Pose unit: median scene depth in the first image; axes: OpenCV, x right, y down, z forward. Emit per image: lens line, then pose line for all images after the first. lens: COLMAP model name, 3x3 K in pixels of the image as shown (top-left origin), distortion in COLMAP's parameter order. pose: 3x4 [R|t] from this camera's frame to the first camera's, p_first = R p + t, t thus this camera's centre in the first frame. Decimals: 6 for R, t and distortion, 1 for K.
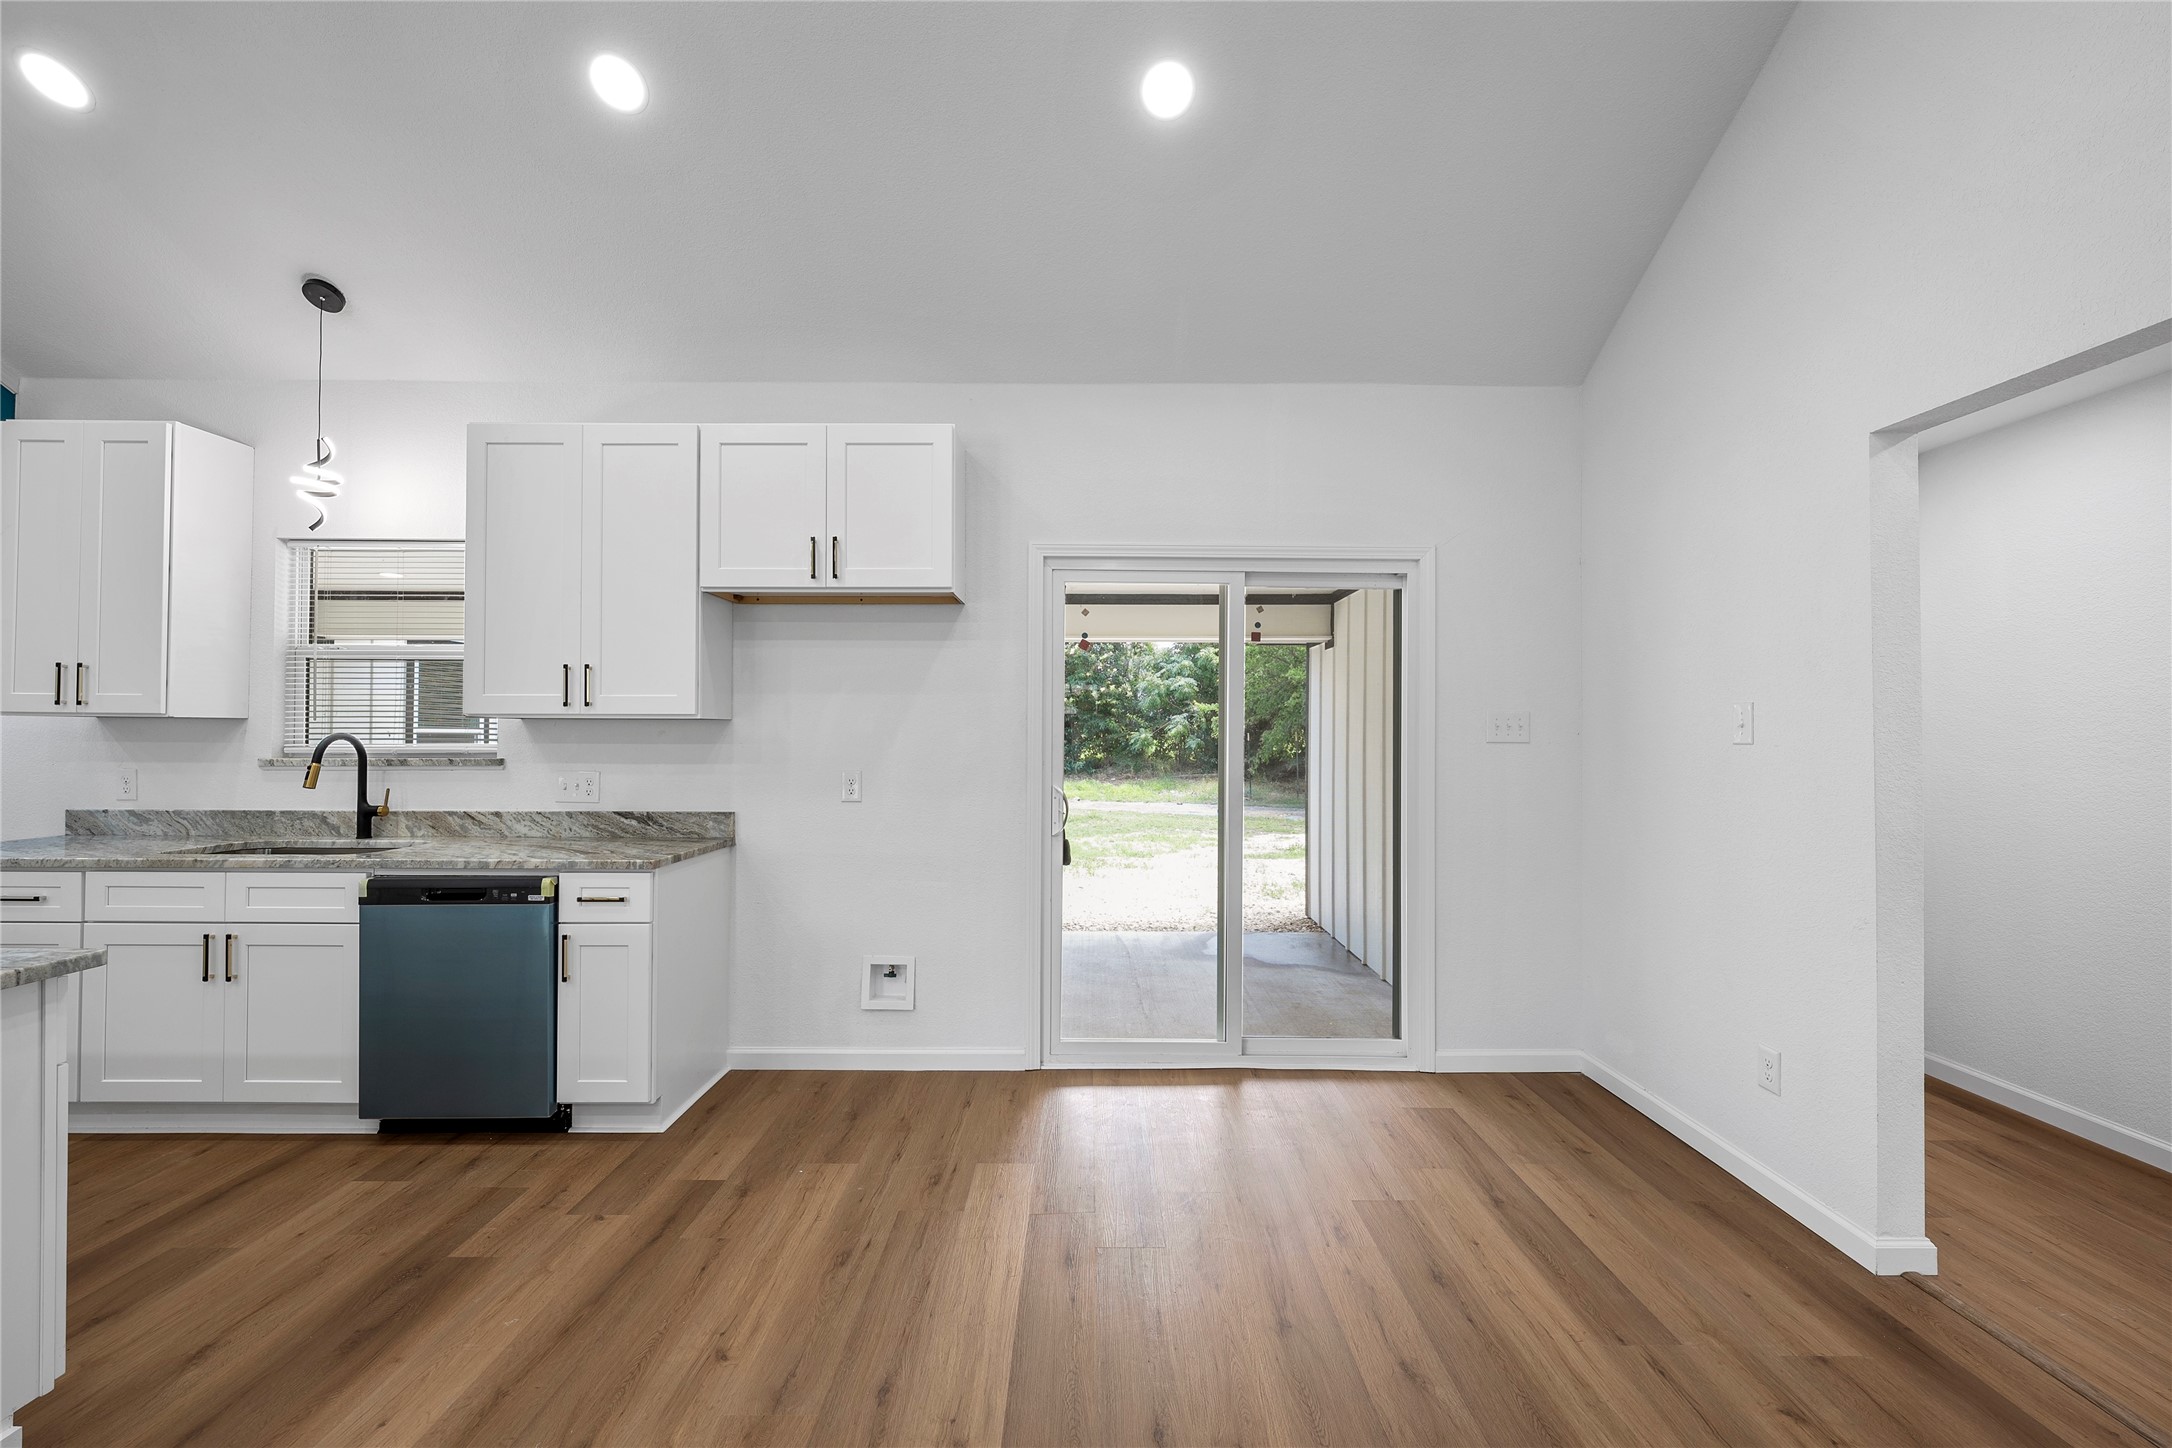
lens RADIAL K [[888.8, 0, 1094.4], [0, 888.8, 720.3], [0, 0, 1]] dist [-0.000386, -0.000019]
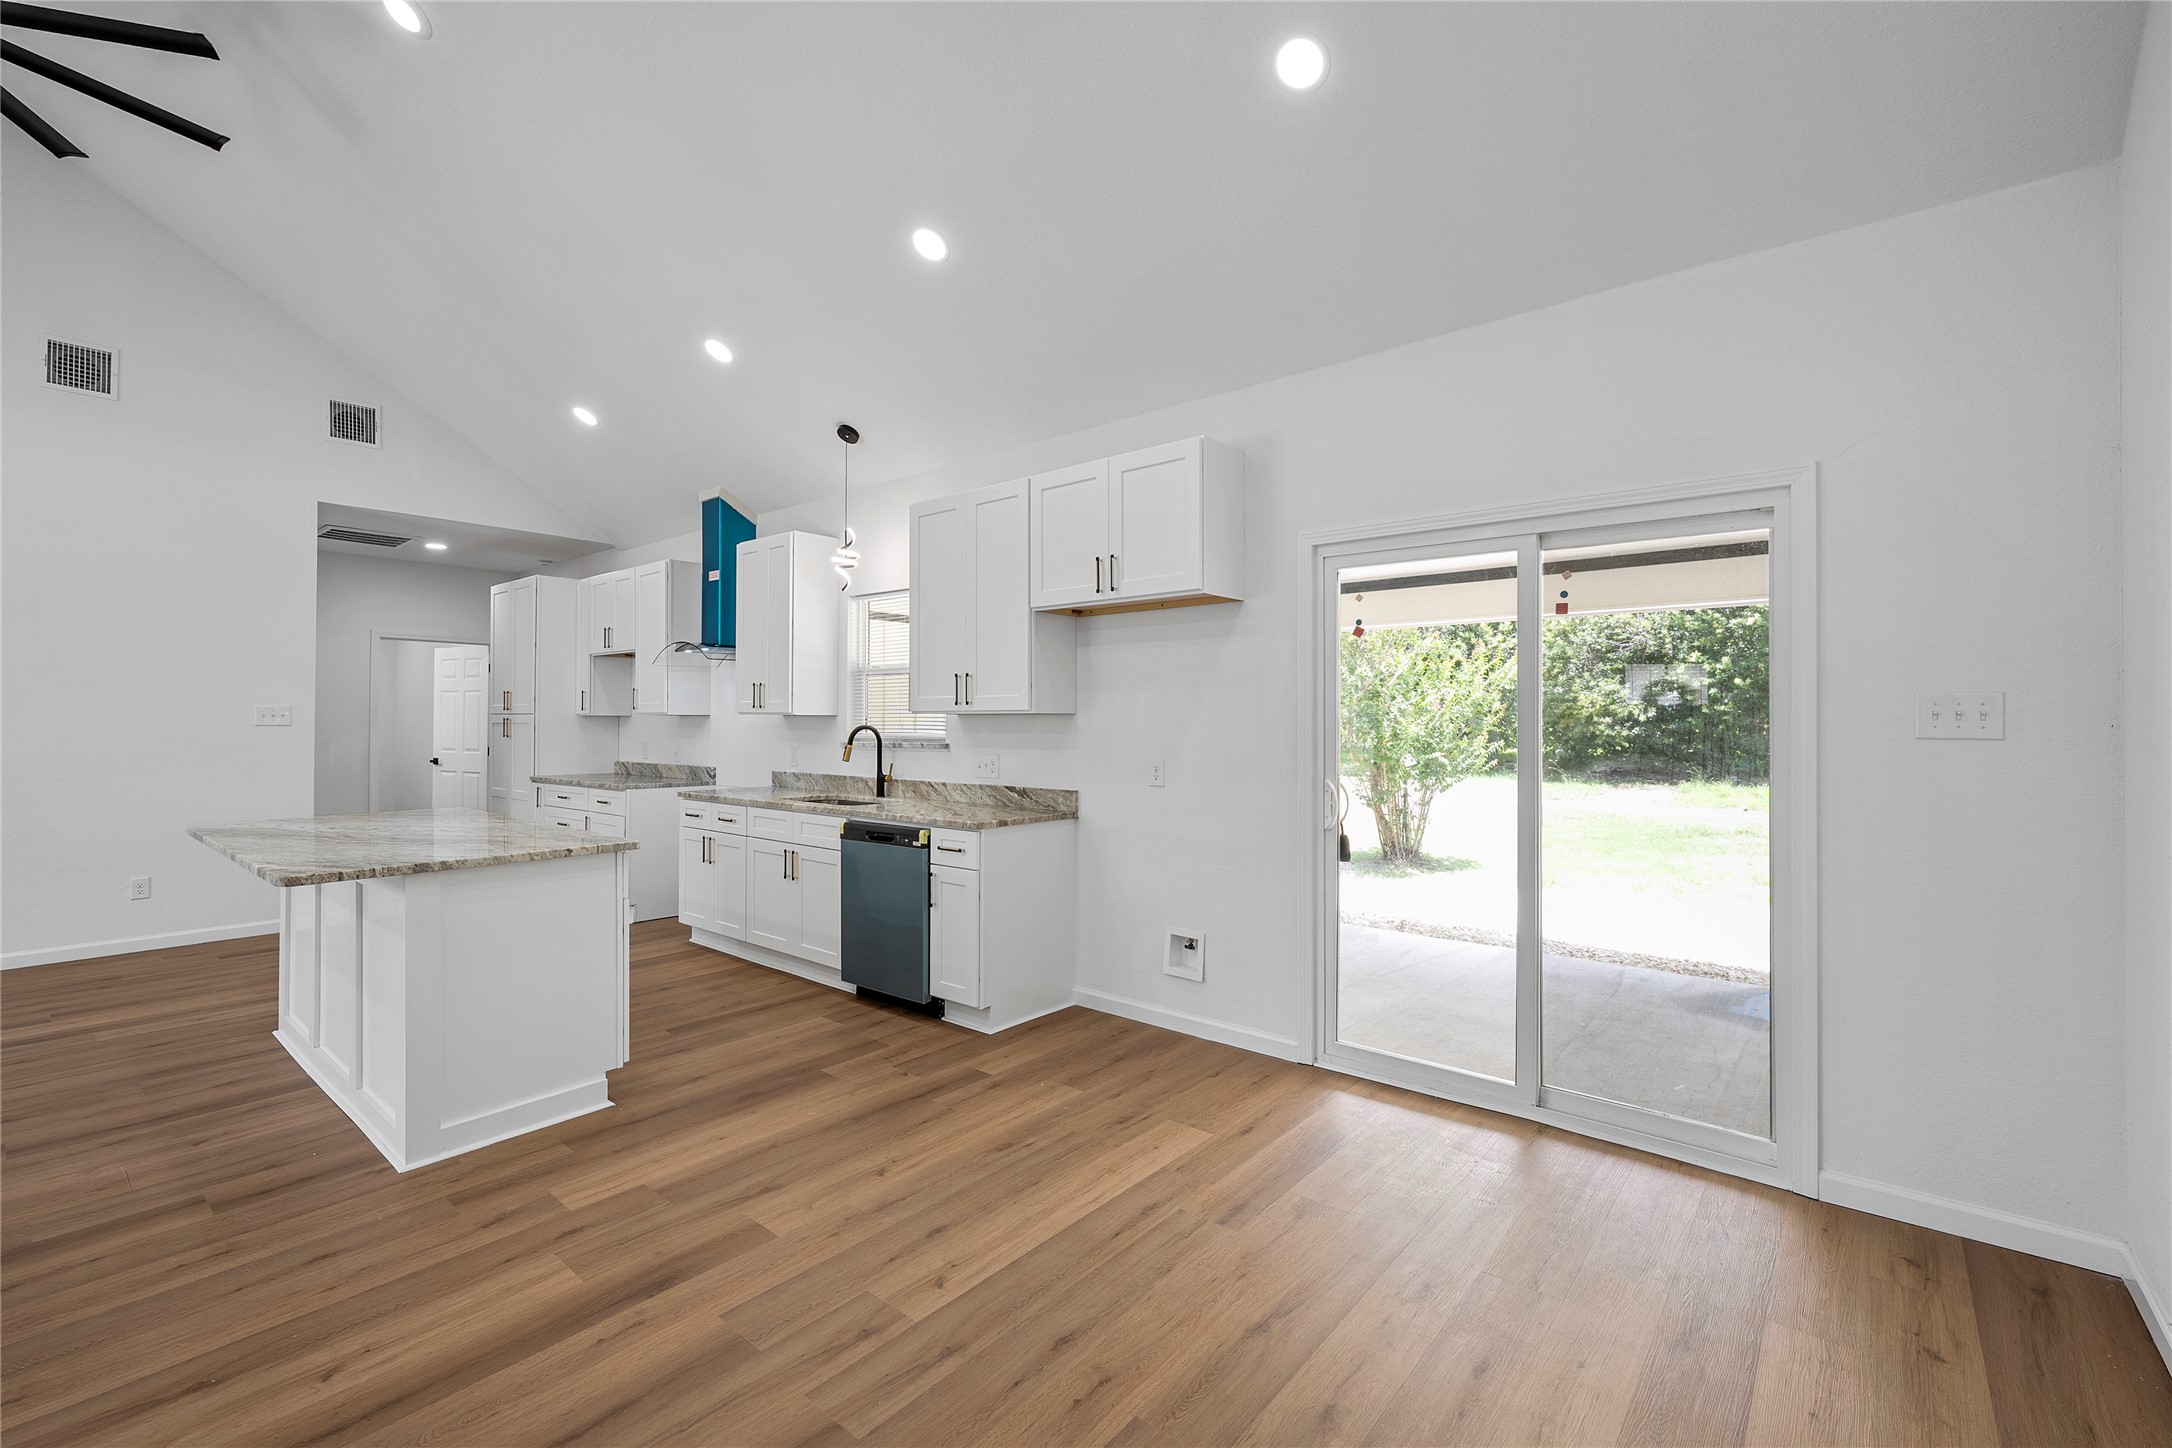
lens RADIAL K [[929.0, 0, 1094.5], [0, 929.0, 713.9], [0, 0, 1]] dist [0.000919, -0.000057]
pose [[0.766134, -0.007393, -0.642638, 0.425778], [0.009650, 0.999953, 0.000002, -0.000153], [0.642608, -0.006203, 0.766170, 0.056521]]
